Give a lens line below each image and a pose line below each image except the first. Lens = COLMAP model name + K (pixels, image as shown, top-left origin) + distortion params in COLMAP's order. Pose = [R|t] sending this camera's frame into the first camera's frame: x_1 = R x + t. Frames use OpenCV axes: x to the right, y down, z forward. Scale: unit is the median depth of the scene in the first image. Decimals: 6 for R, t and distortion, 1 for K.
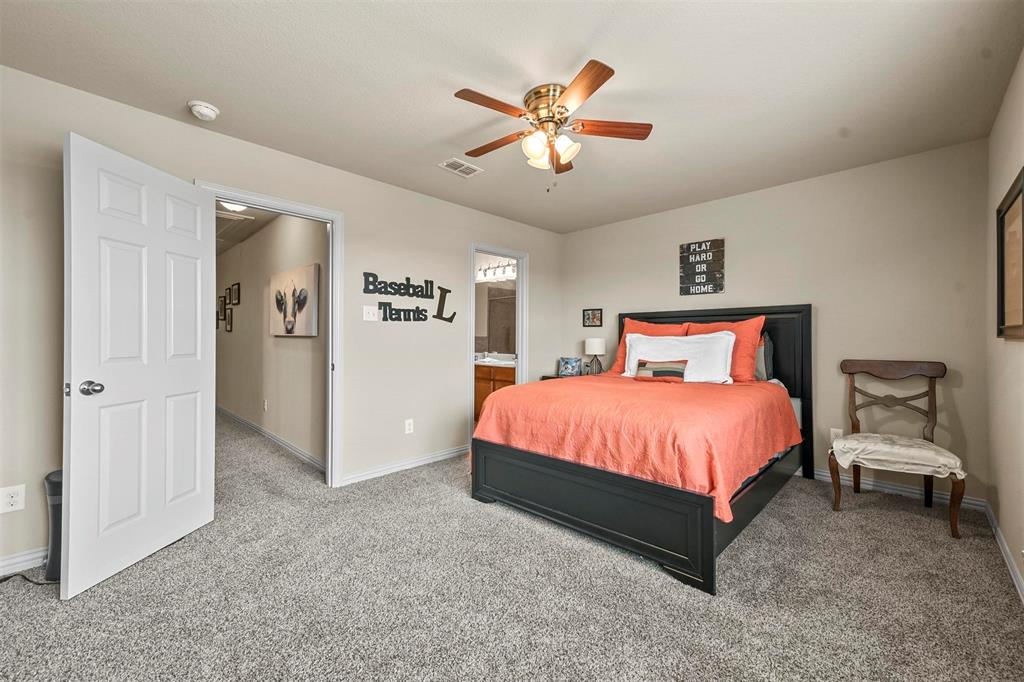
lens RADIAL K [[400.2, 0, 513.1], [0, 400.2, 341.0], [0, 0, 1]] dist [0.011652, 0.000241]
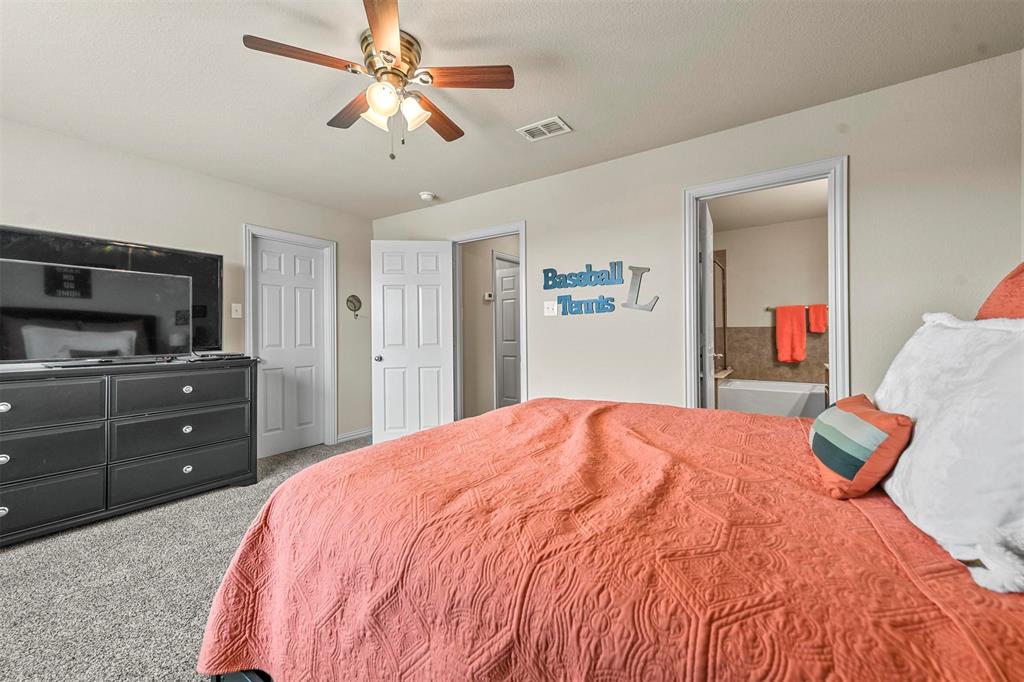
lens RADIAL K [[400.2, 0, 512.8], [0, 400.2, 334.9], [0, 0, 1]] dist [0.011652, 0.000241]
pose [[0.176210, 0.007389, -0.984325, 0.592683], [0.005382, 0.999950, 0.008470, -0.010871], [0.984338, -0.006790, 0.176161, 0.688602]]
